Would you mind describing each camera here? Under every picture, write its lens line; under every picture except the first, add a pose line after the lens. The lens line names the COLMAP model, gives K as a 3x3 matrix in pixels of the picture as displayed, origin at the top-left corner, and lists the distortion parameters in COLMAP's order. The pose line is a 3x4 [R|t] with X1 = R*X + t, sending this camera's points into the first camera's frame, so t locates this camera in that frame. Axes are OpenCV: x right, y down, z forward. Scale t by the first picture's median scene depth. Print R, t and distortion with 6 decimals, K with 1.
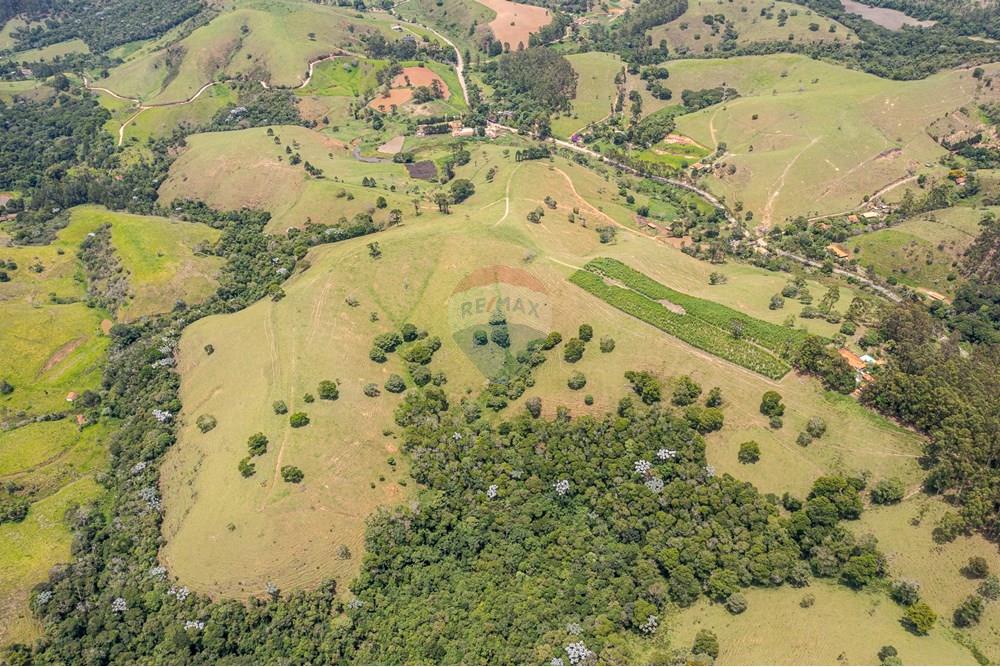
lens RADIAL K [[782.2, 0, 495.6], [0, 782.2, 334.4], [0, 0, 1]] dist [-0.022344, 0.006796]
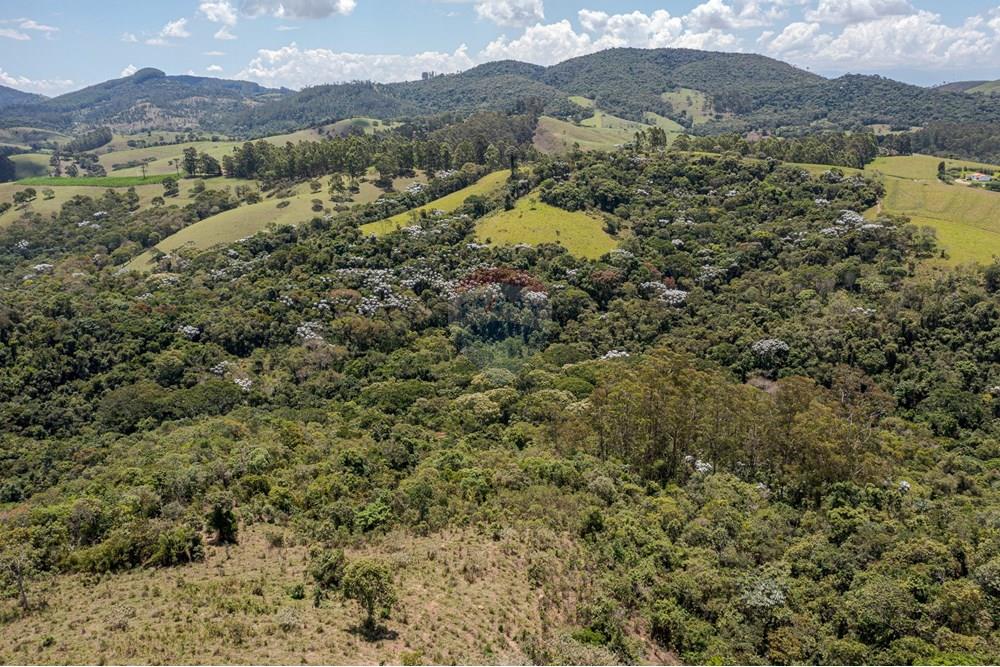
lens RADIAL K [[782.2, 0, 495.6], [0, 782.2, 334.4], [0, 0, 1]] dist [-0.022344, 0.006796]
pose [[0.802488, -0.165494, 0.573258, -0.029718], [0.339670, 0.916598, -0.210882, 0.494563], [-0.490548, 0.363949, 0.791772, -0.221521]]
